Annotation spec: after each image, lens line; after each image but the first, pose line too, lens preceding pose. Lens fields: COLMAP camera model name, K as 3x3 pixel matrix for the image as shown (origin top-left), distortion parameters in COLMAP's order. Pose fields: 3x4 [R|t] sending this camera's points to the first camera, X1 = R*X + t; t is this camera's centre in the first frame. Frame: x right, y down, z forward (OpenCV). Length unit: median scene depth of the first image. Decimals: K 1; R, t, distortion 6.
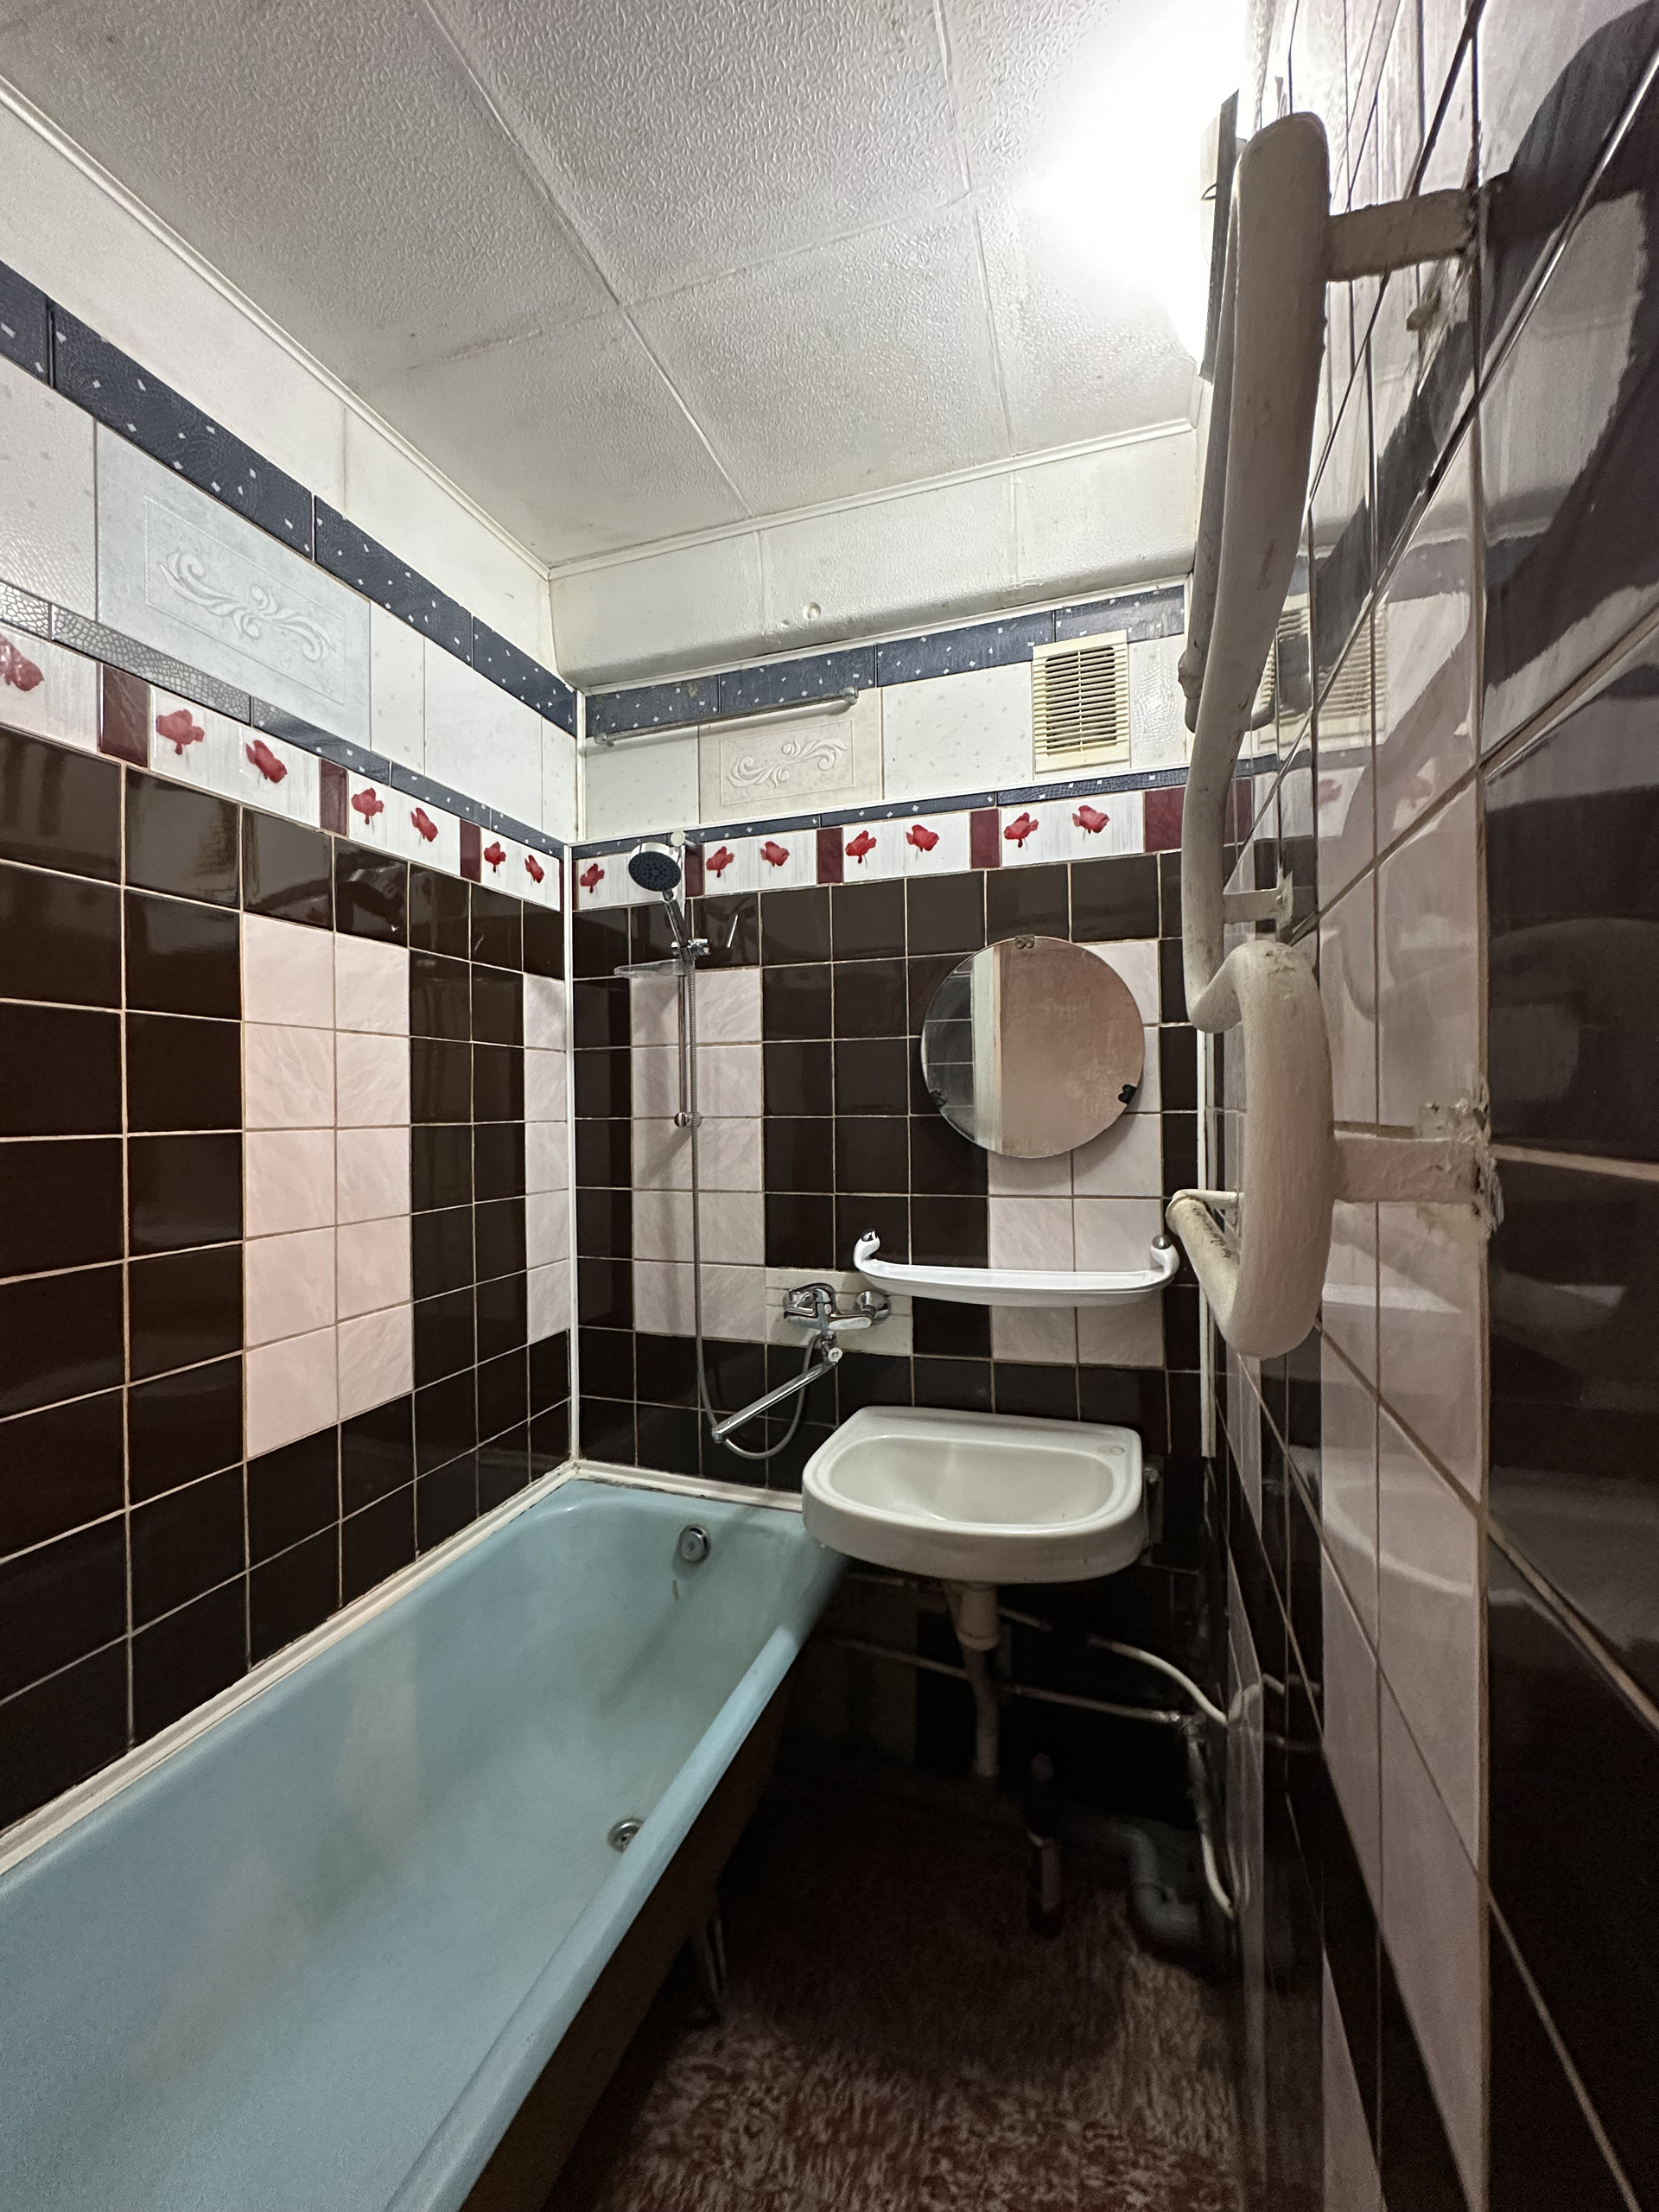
lens RADIAL K [[888.6, 0, 827.7], [0, 888.6, 1105.7], [0, 0, 1]] dist [-0.000372, 0.000632]
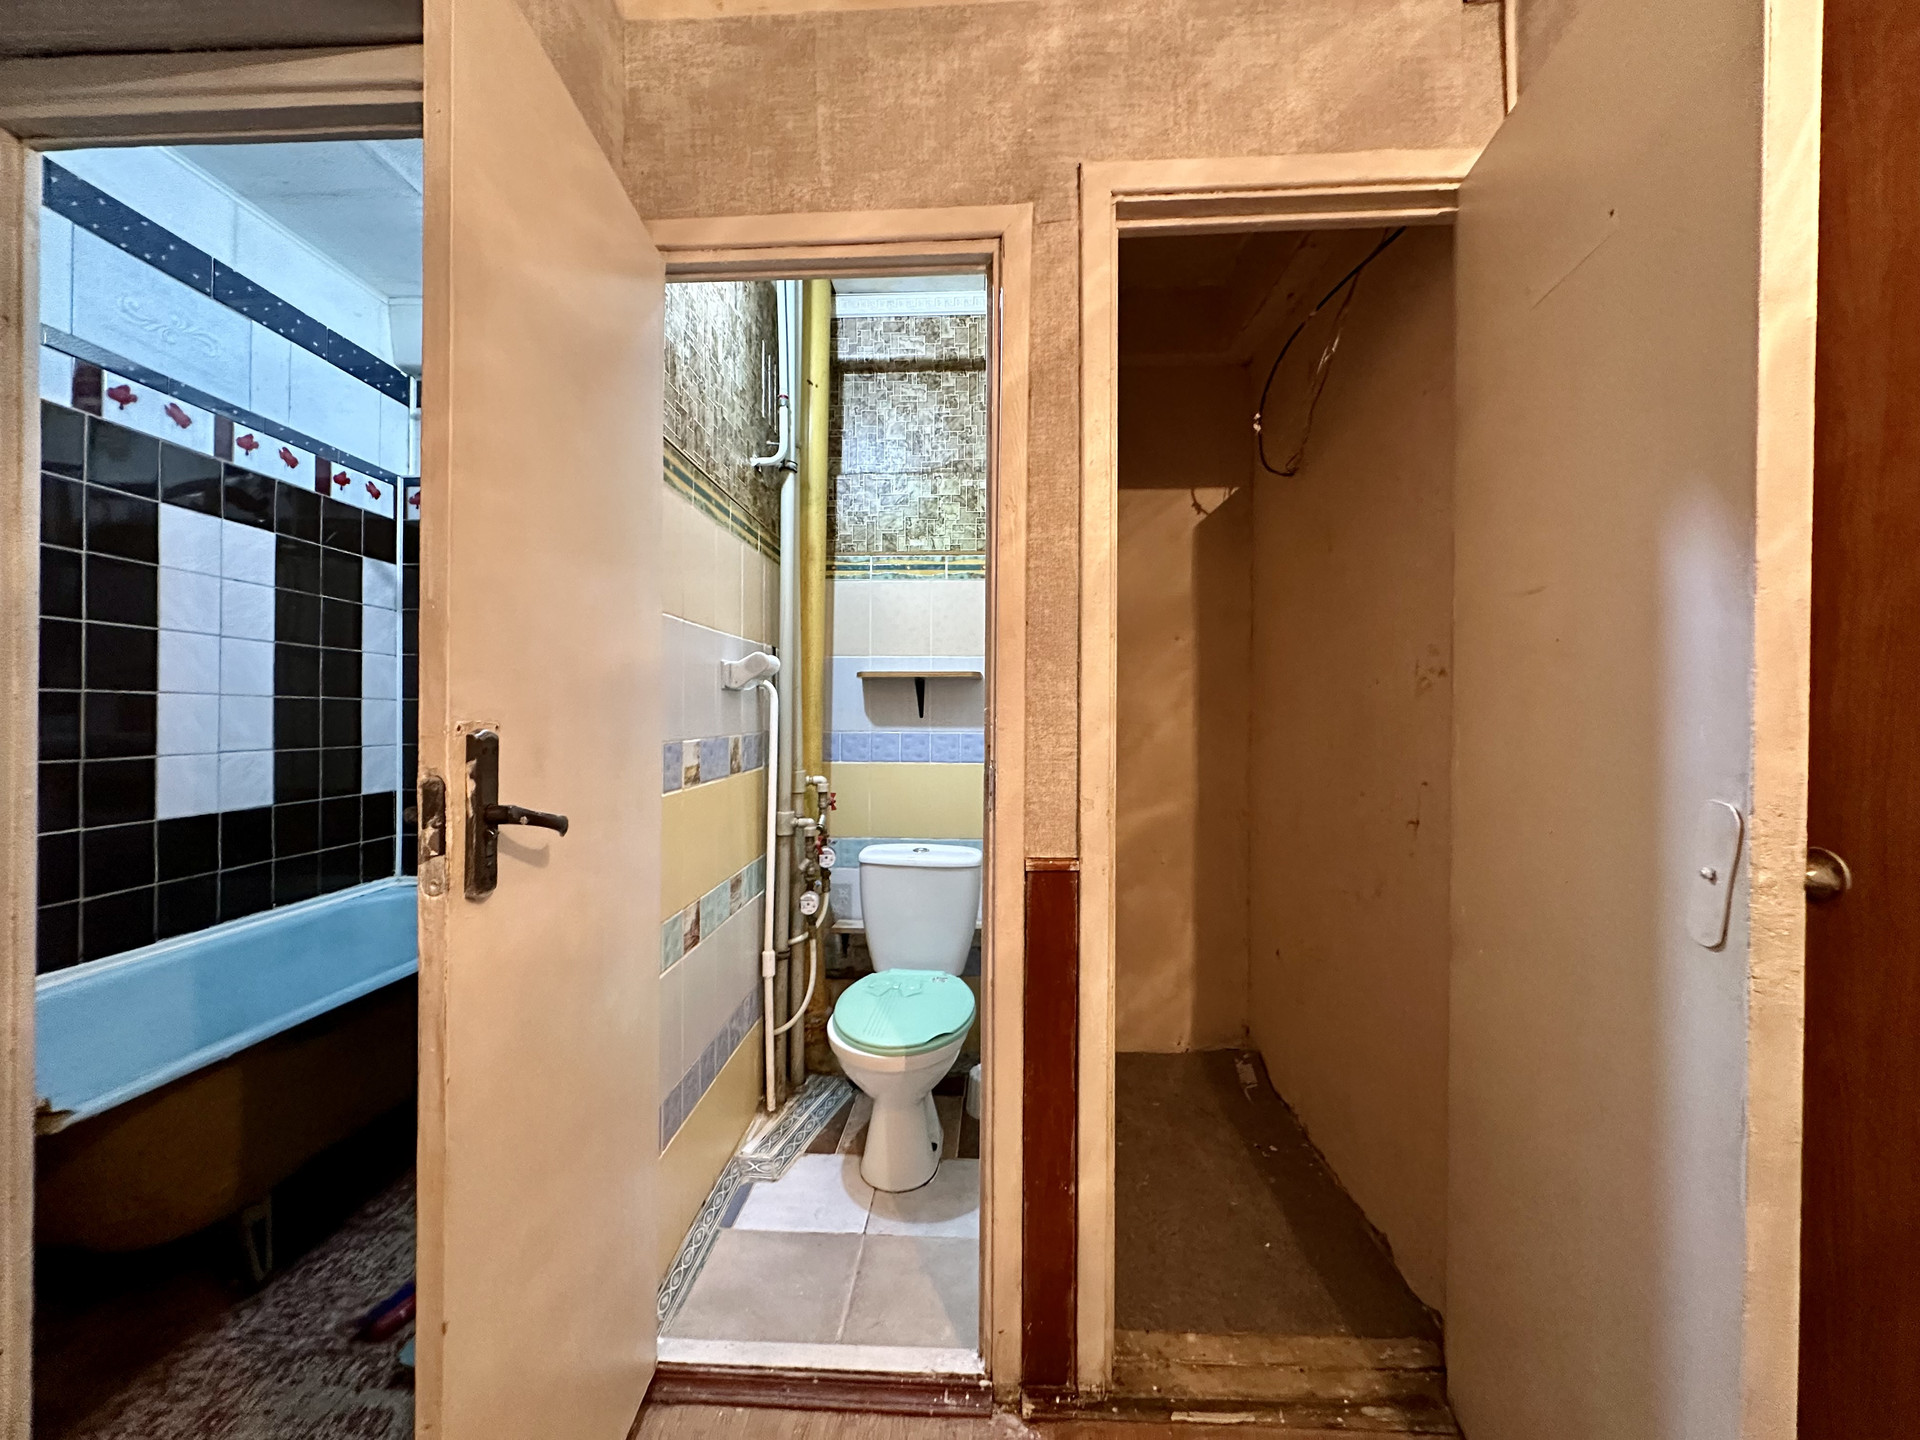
lens RADIAL K [[771.3, 0, 956.3], [0, 771.3, 716.9], [0, 0, 1]] dist [-0.000372, 0.000632]
pose [[0.956552, 0.015419, 0.291153, 0.311745], [-0.014029, 0.999878, -0.006862, 0.150242], [-0.291224, 0.002480, 0.956652, -0.707099]]
